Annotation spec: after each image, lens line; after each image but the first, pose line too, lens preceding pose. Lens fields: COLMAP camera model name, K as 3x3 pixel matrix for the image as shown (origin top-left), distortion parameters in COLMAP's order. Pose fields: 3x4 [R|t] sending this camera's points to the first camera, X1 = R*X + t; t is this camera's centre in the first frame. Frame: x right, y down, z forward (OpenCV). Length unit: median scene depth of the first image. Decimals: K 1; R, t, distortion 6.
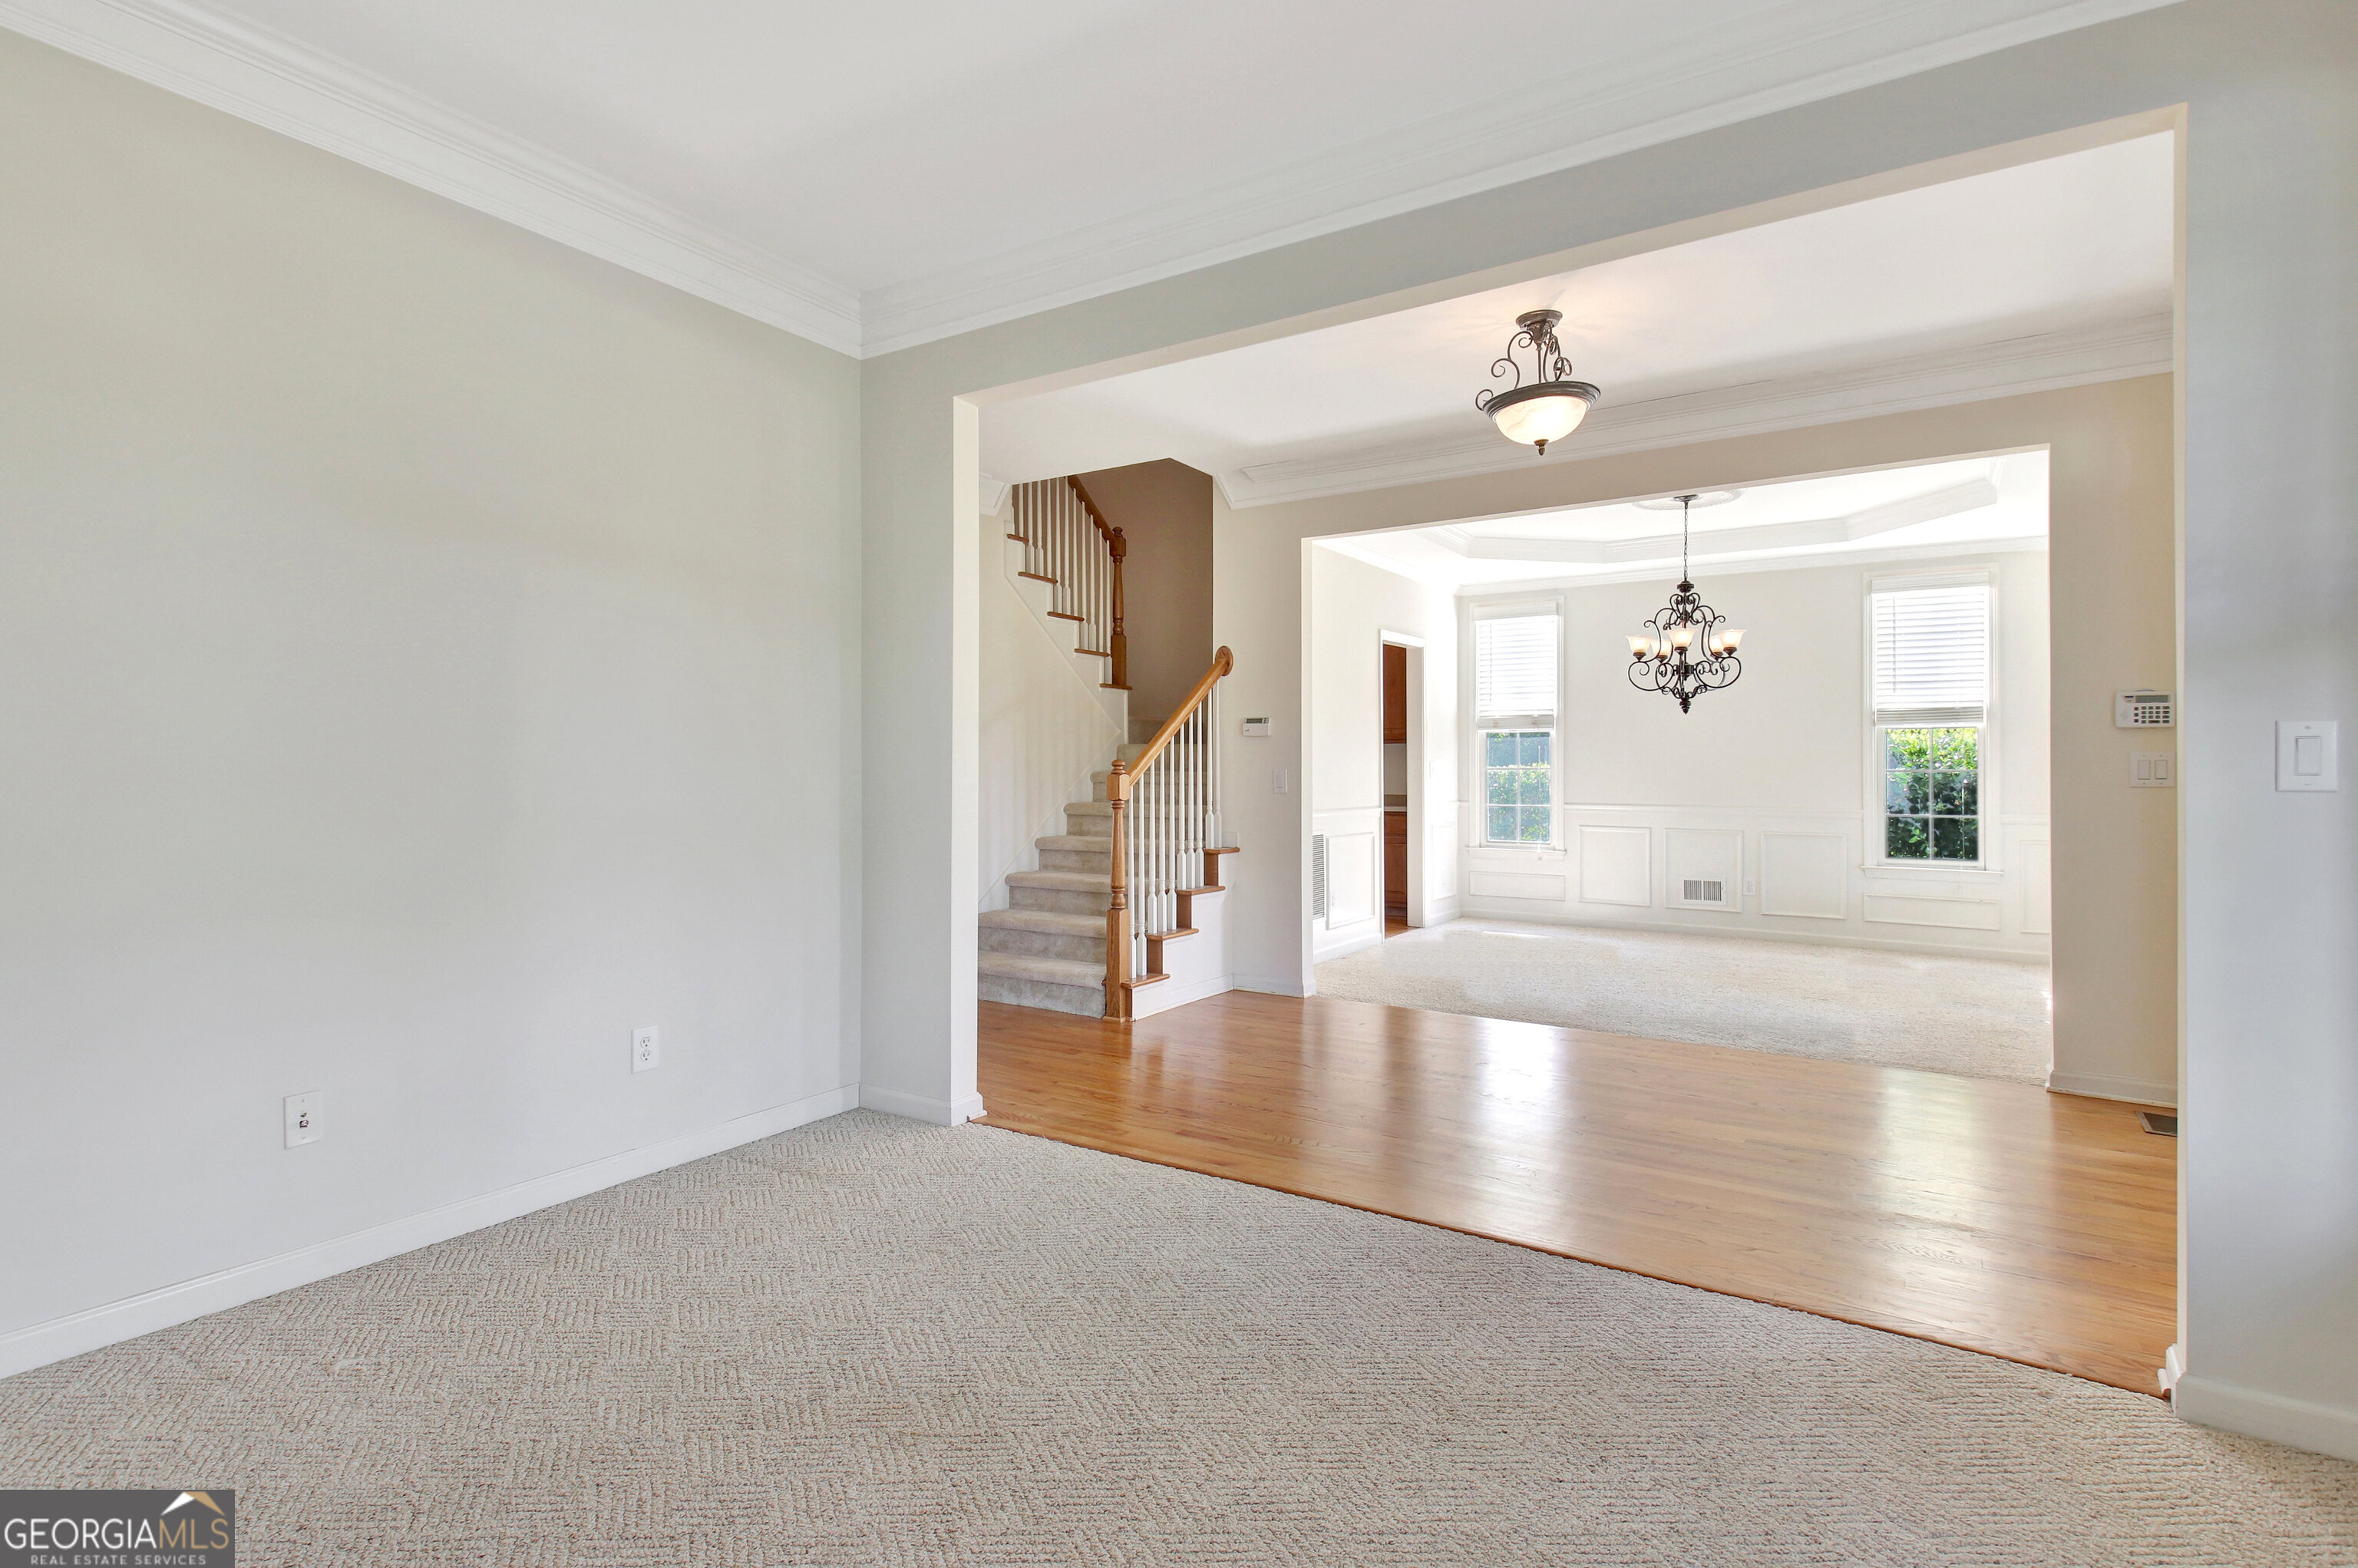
lens RADIAL K [[1150.3, 0, 1176.6], [0, 1150.3, 767.0], [0, 0, 1]] dist [0.033965, -0.021582]
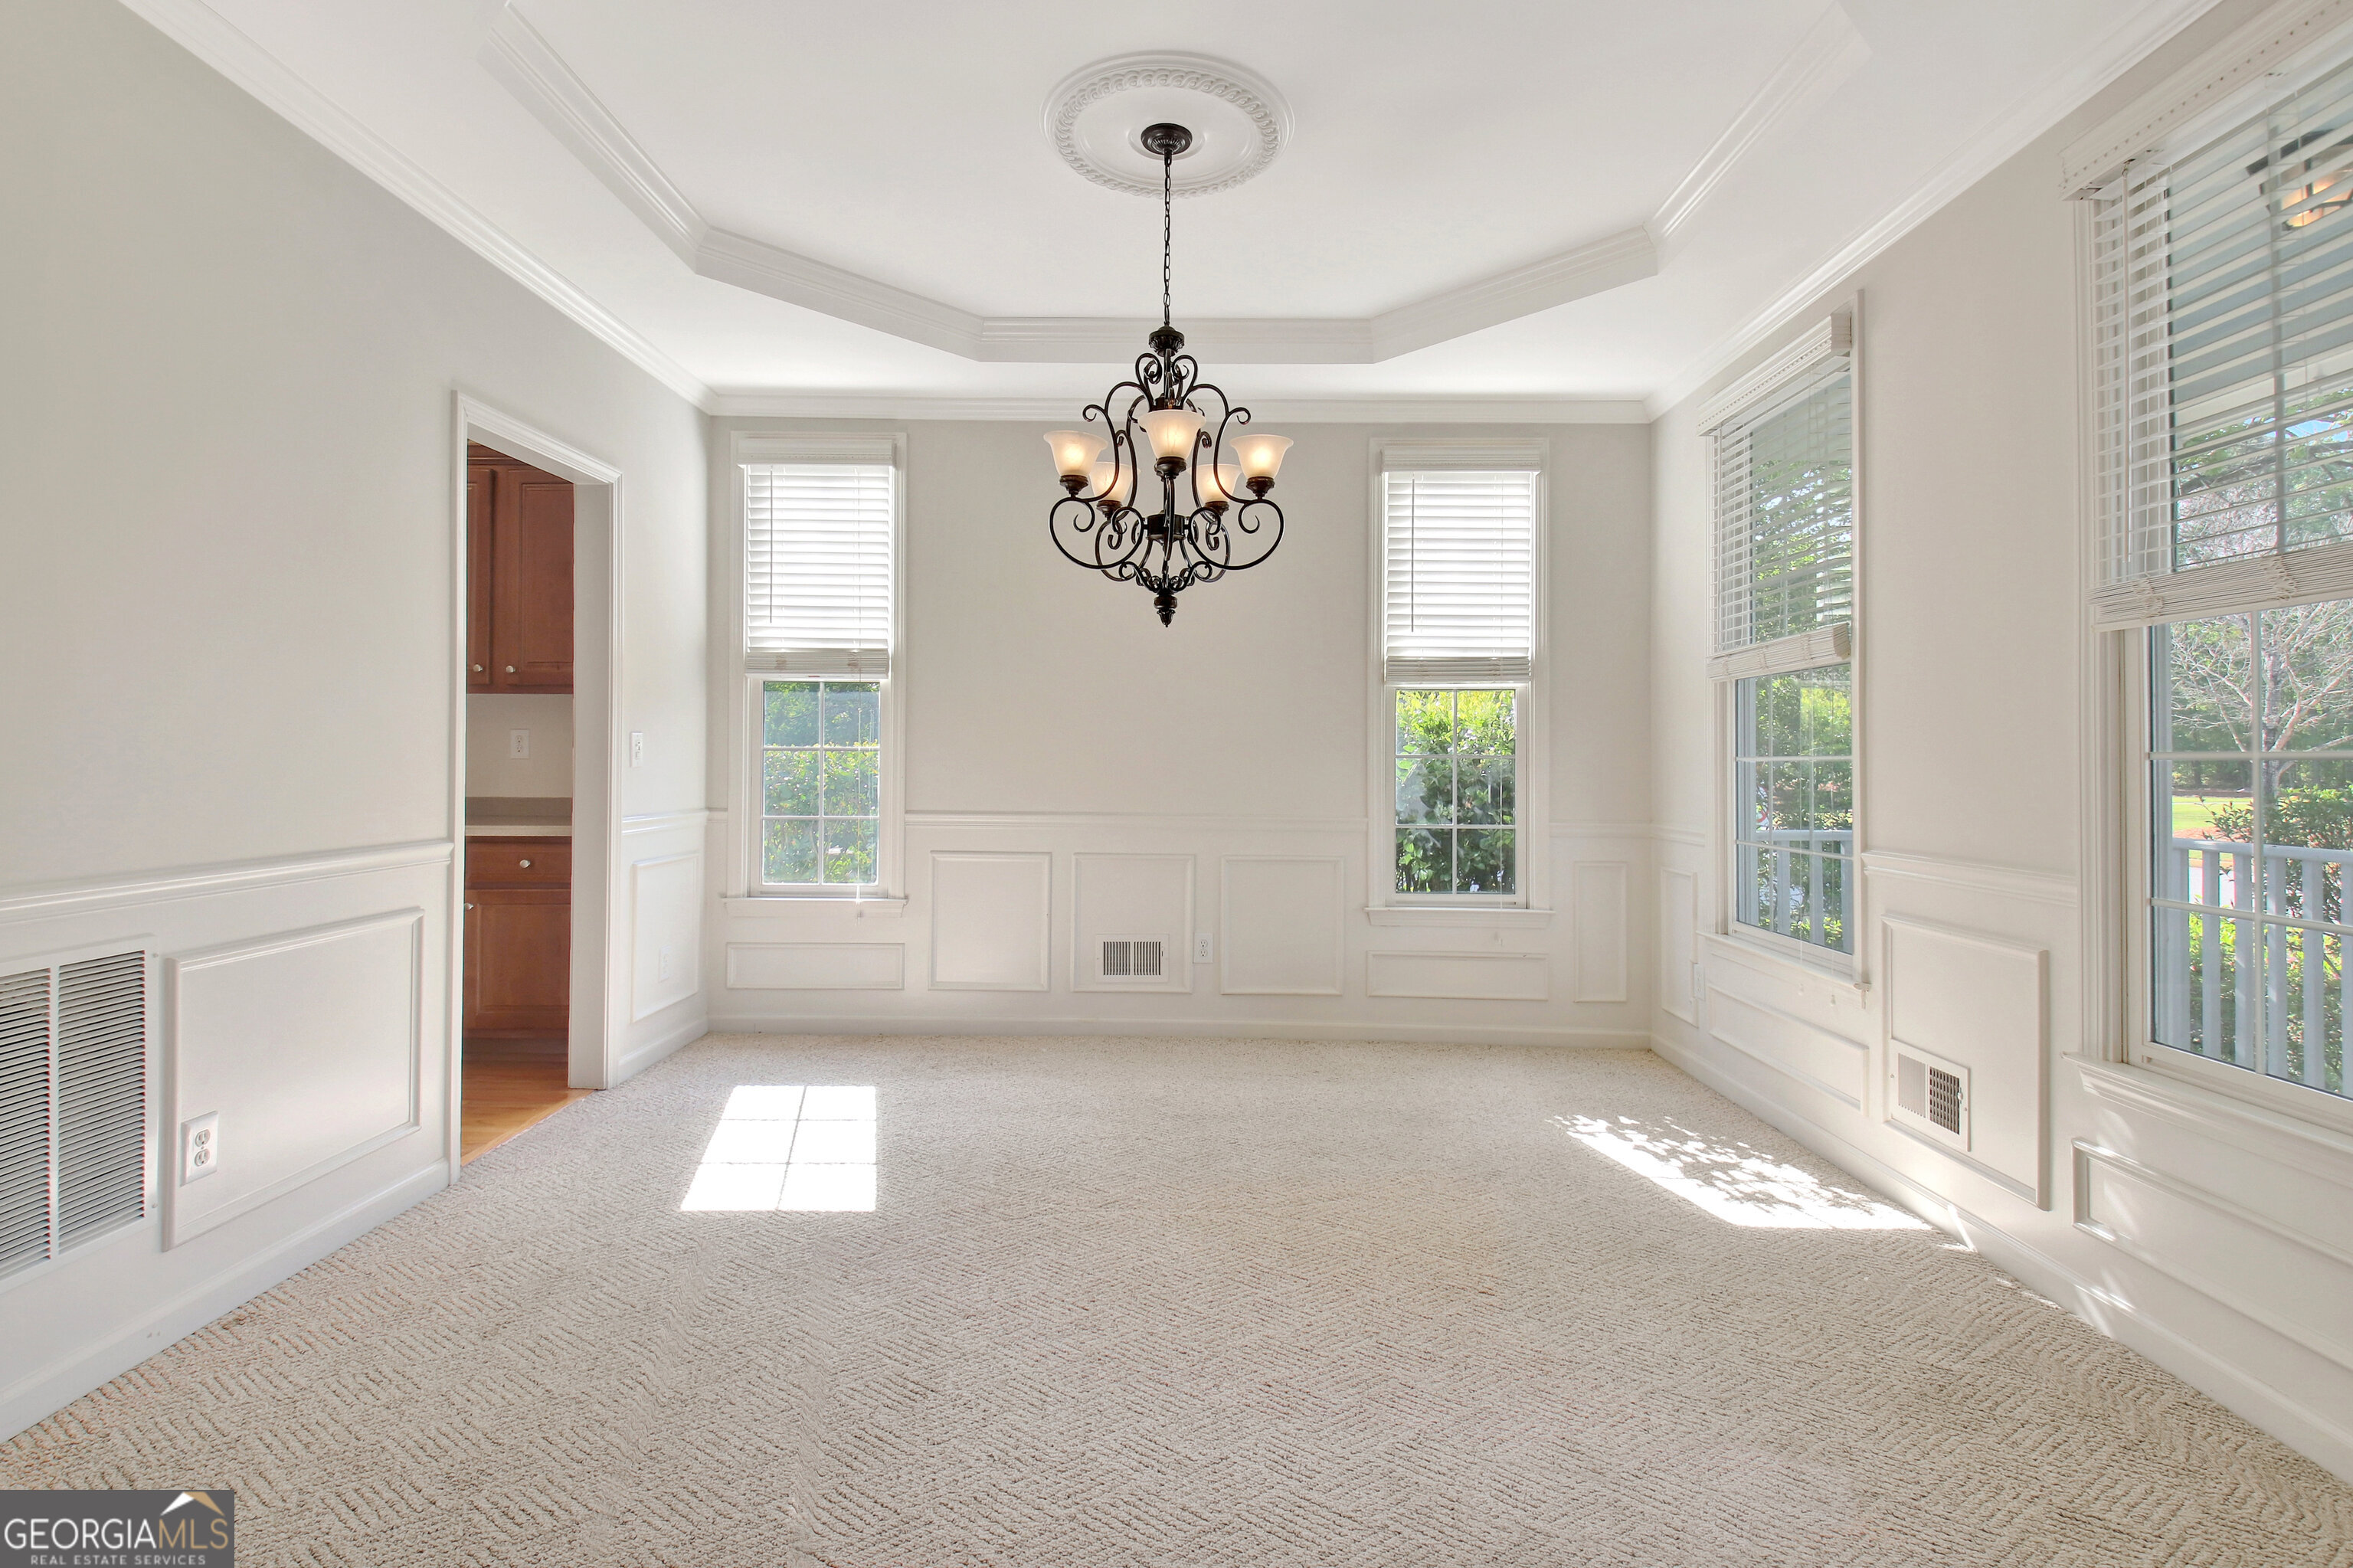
lens RADIAL K [[1113.1, 0, 1177.5], [0, 1113.1, 752.0], [0, 0, 1]] dist [0.011114, -0.000222]
pose [[0.846269, 0.007641, 0.532700, 0.187526], [-0.007019, 0.999970, -0.003194, 0.004274], [-0.532709, -0.001035, 0.846298, 0.554152]]
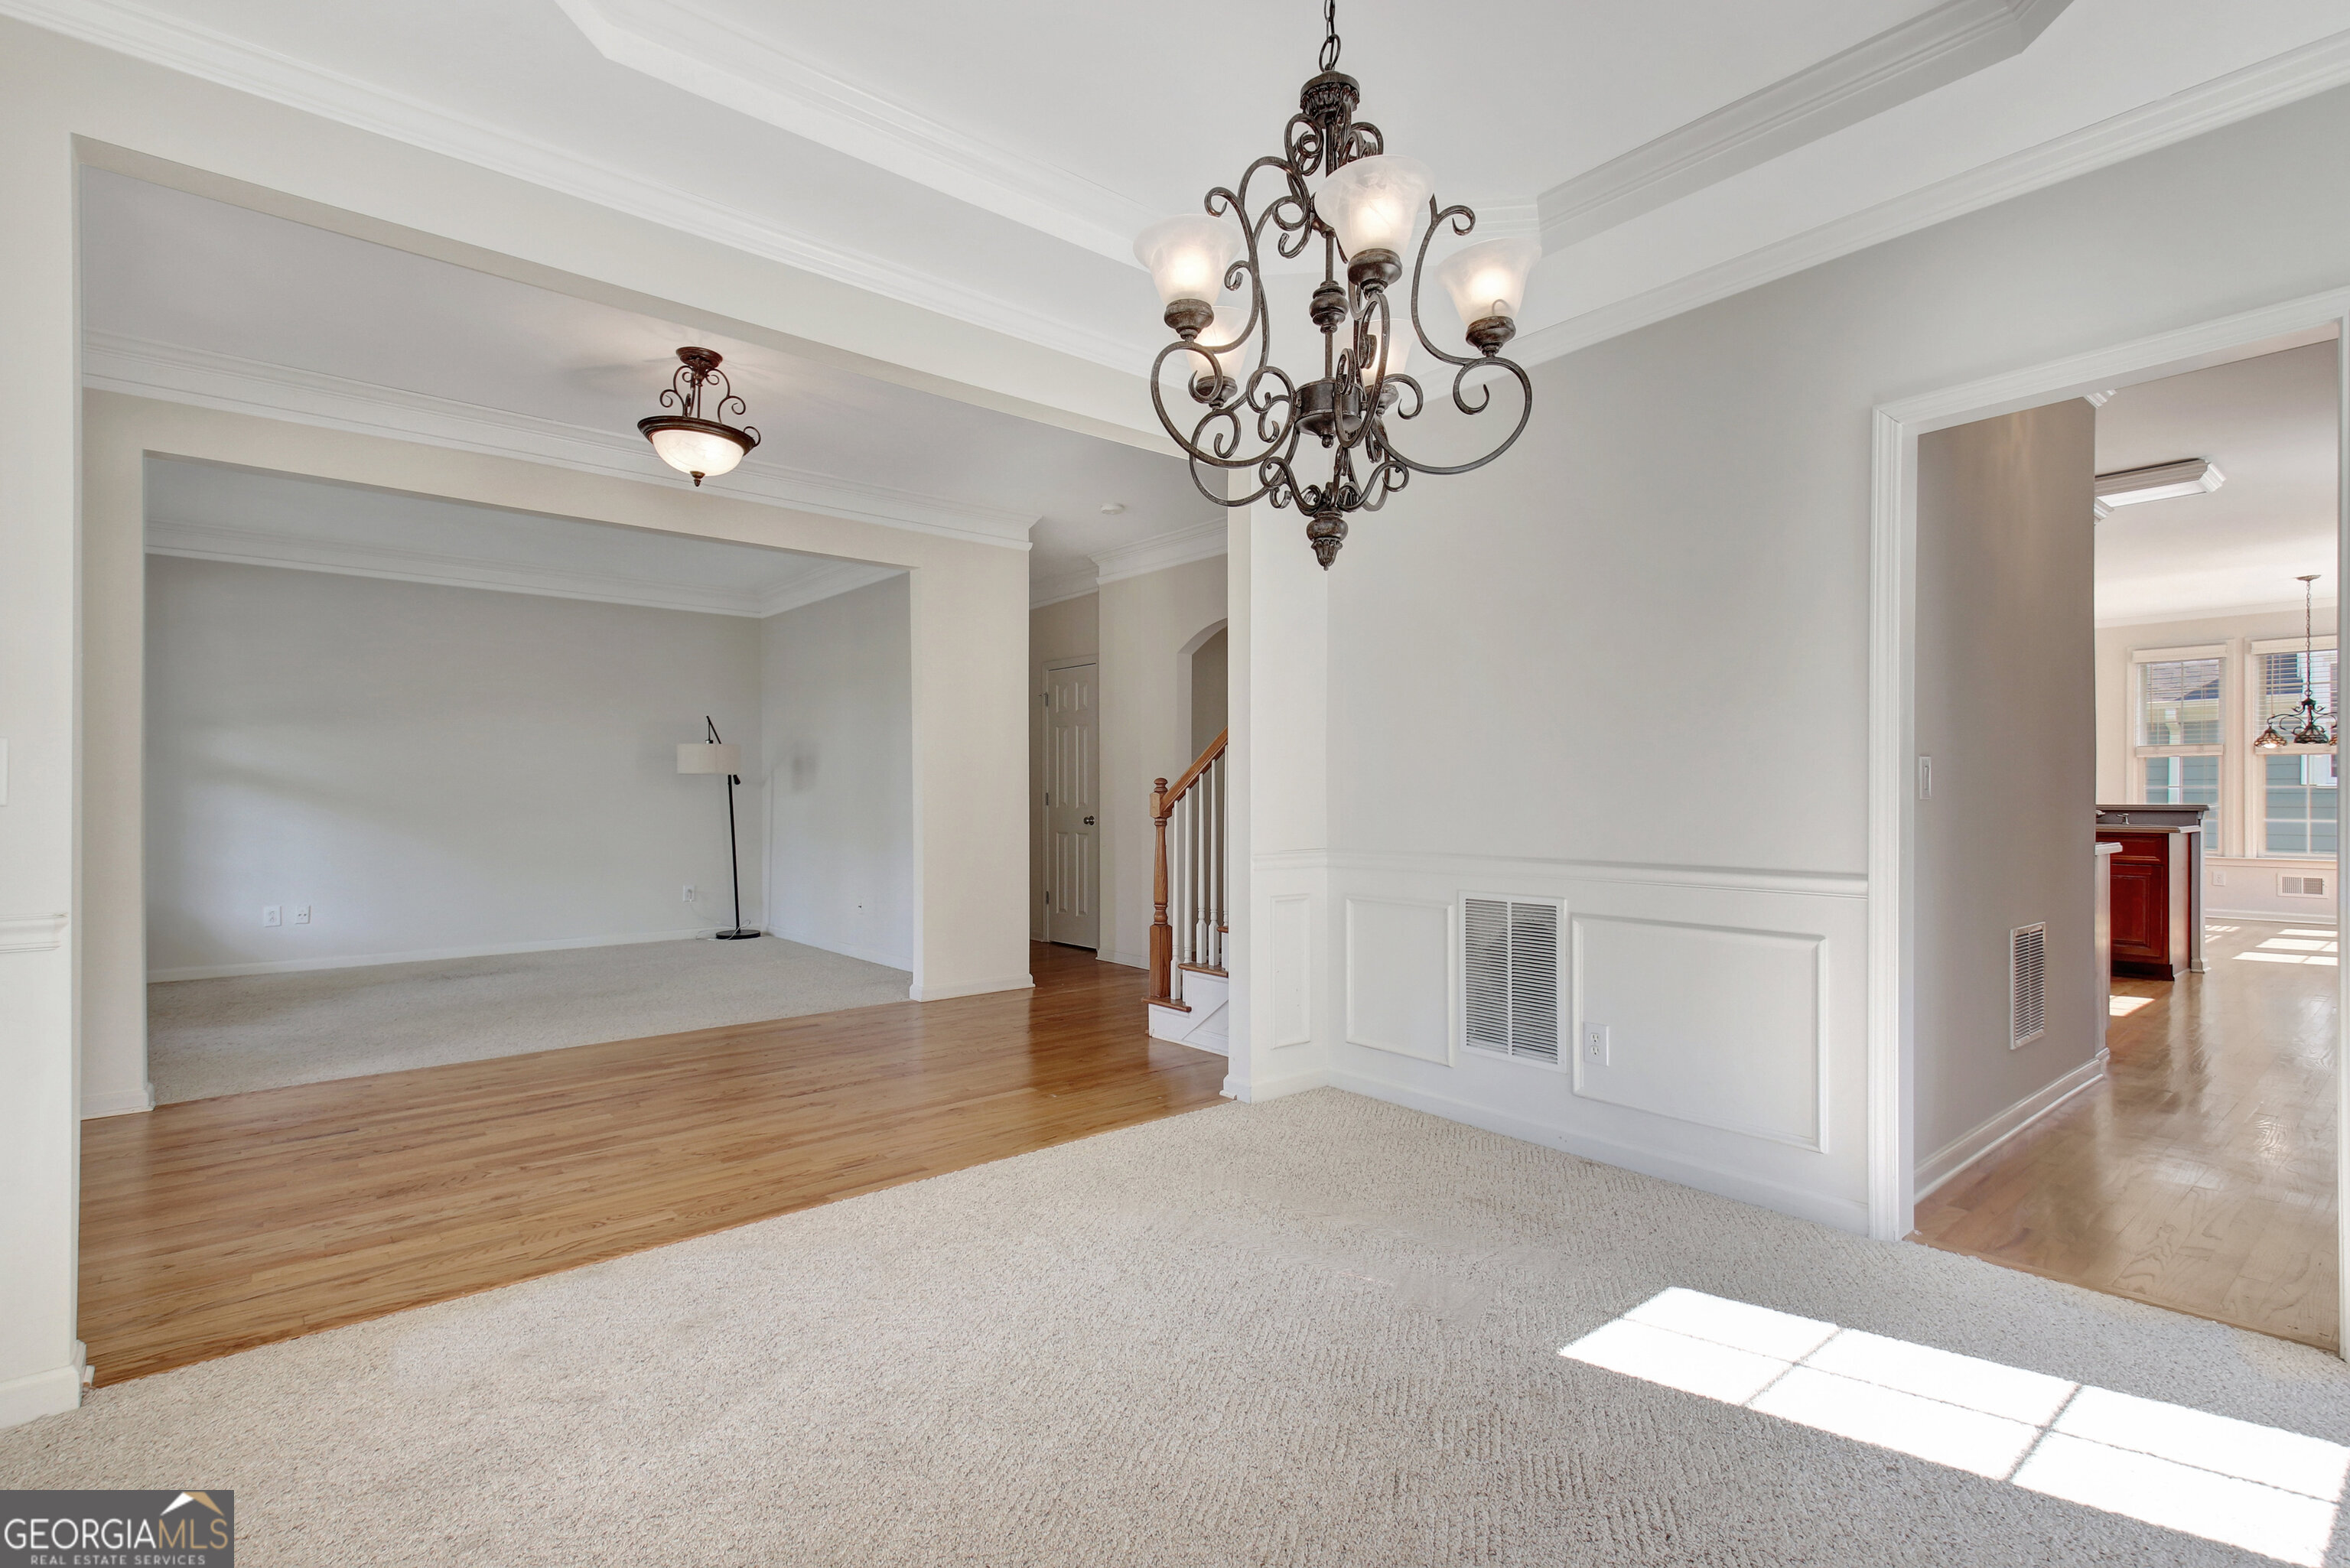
lens RADIAL K [[1111.5, 0, 1173.1], [0, 1111.5, 797.1], [0, 0, 1]] dist [0.041105, -0.000284]
pose [[-0.295188, 0.004440, -0.955429, 0.616236], [0.005178, 0.999982, 0.003048, 0.005288], [0.955425, -0.004047, -0.295206, 0.906380]]
